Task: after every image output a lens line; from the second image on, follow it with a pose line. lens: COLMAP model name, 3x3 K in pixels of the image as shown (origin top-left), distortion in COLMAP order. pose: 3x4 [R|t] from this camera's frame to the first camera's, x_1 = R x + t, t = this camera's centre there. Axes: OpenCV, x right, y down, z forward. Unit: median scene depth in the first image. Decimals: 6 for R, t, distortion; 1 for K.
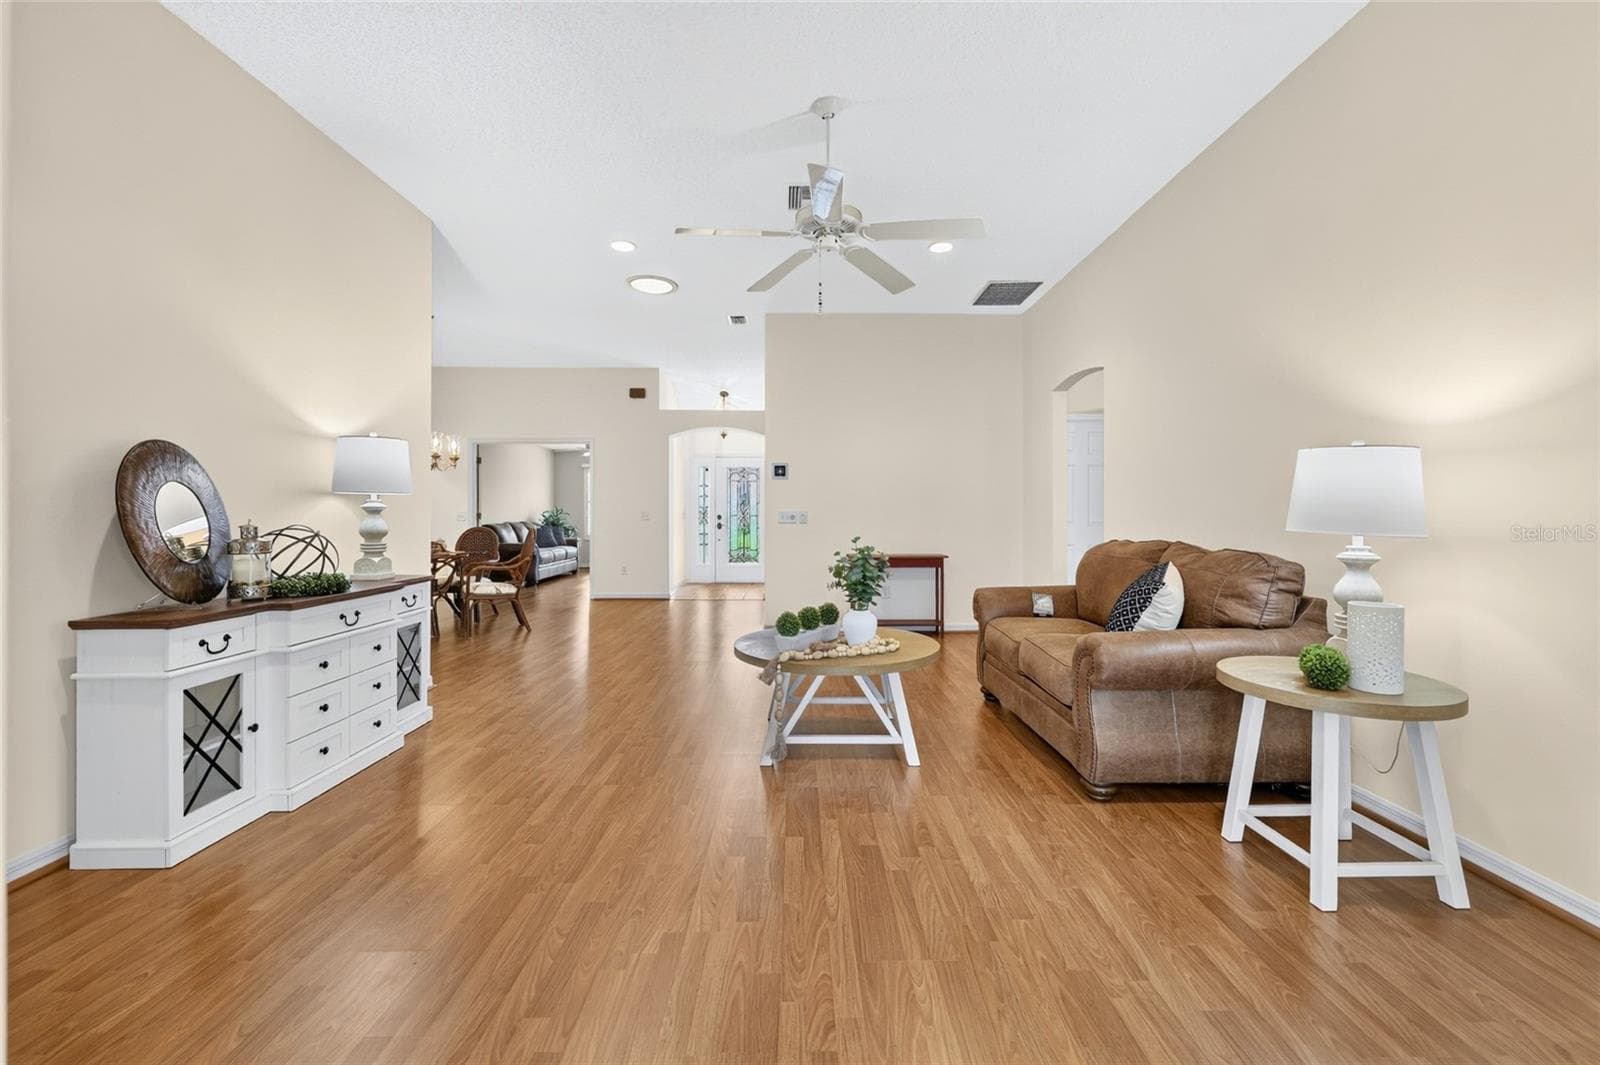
lens RADIAL K [[647.7, 0, 799.2], [0, 647.7, 513.1], [0, 0, 1]] dist [0.003501, 0.000313]
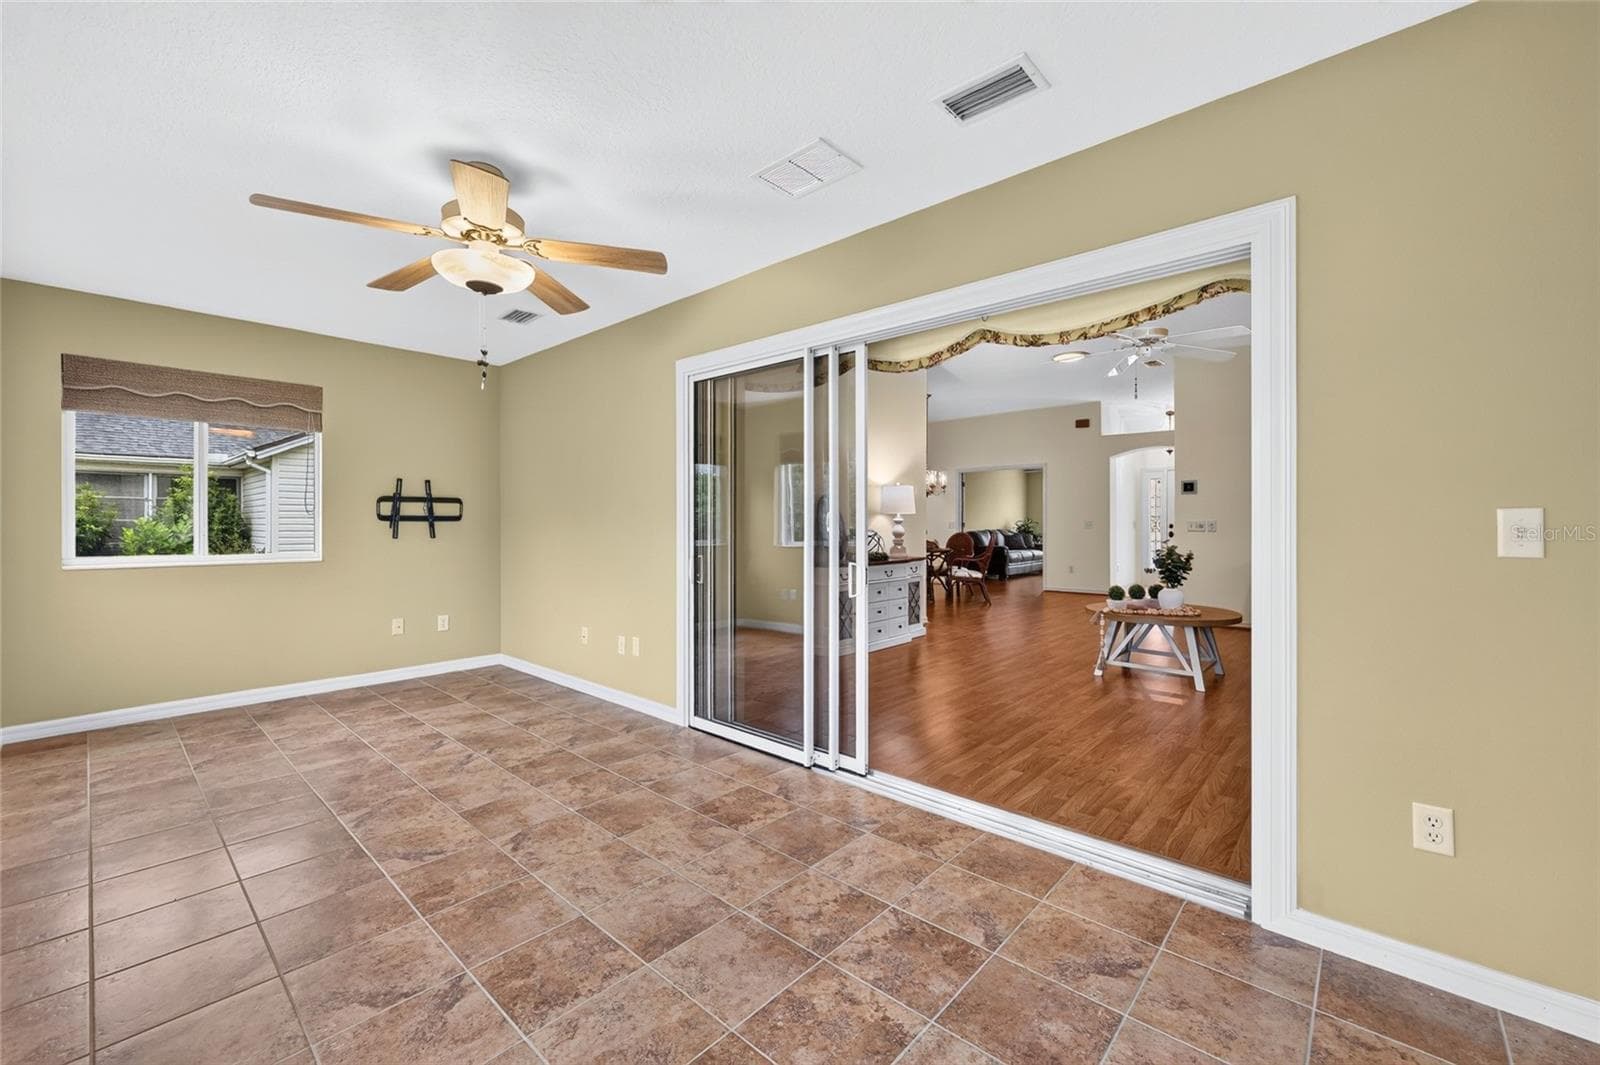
lens RADIAL K [[647.7, 0, 799.4], [0, 647.7, 524.6], [0, 0, 1]] dist [0.003501, 0.000313]
pose [[0.741718, 0.001408, -0.670710, 0.233403], [0.001753, 0.999990, 0.004039, -0.002523], [0.670709, -0.004172, 0.741709, -0.350169]]
